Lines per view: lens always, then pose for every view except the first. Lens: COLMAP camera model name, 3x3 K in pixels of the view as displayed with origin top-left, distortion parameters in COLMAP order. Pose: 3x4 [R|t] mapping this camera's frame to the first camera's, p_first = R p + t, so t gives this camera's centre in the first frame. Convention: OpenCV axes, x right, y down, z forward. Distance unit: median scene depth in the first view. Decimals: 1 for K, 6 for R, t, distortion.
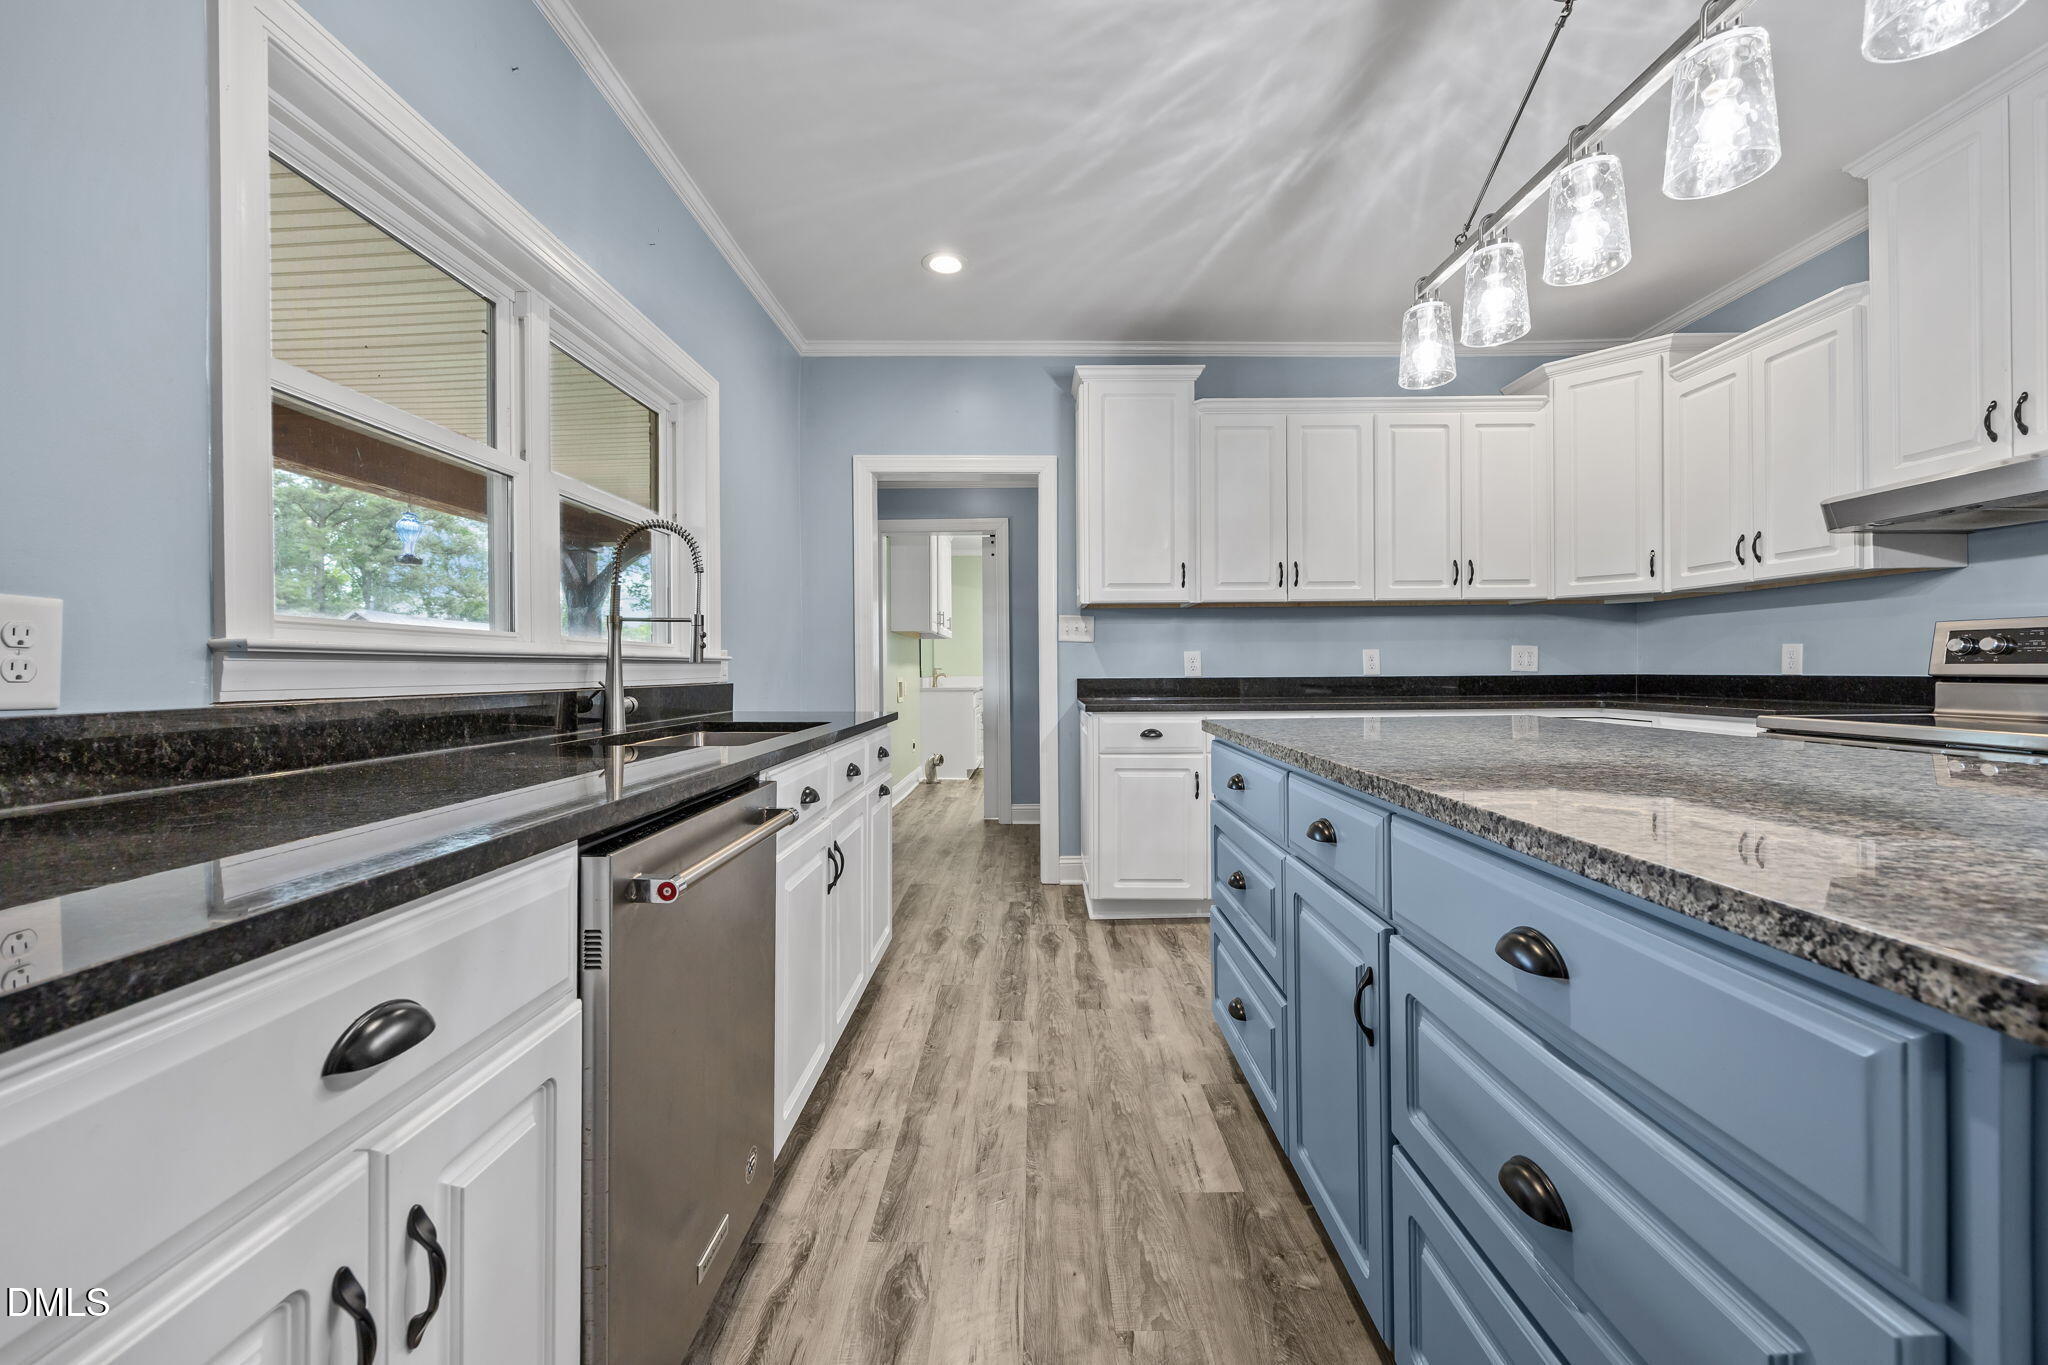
lens RADIAL K [[792.1, 0, 1033.7], [0, 792.1, 671.3], [0, 0, 1]] dist [-0.002887, -0.000164]
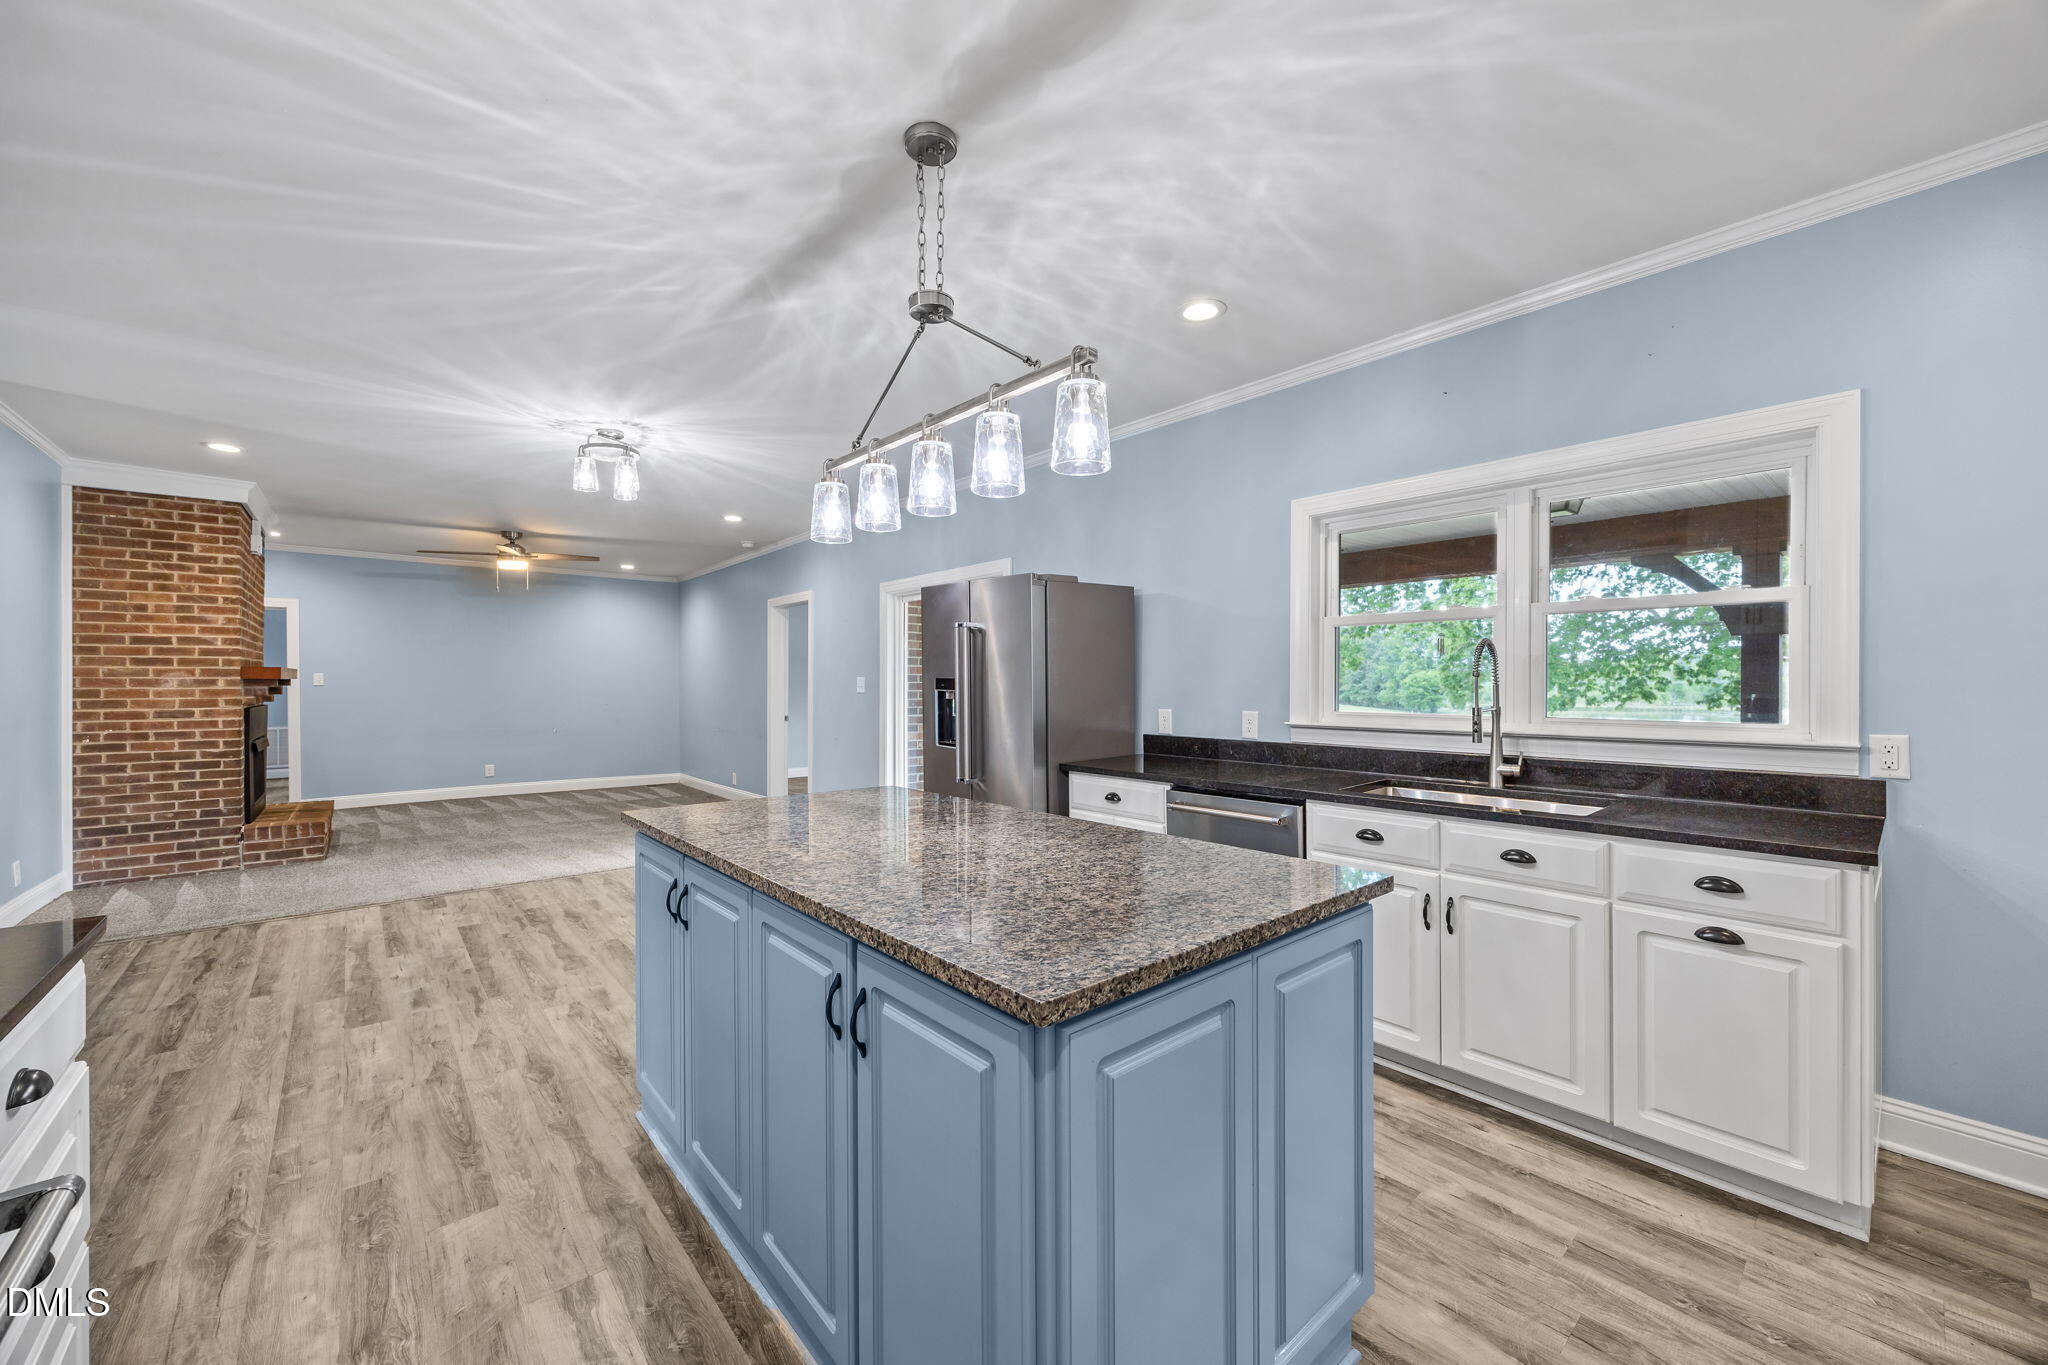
lens RADIAL K [[780.5, 0, 1037.0], [0, 780.5, 687.2], [0, 0, 1]] dist [-0.003279, -0.000272]
pose [[-0.748151, 0.015727, -0.663342, 0.575116], [0.007594, 0.999857, 0.015140, -0.073942], [0.663485, 0.006290, -0.748163, 0.838272]]
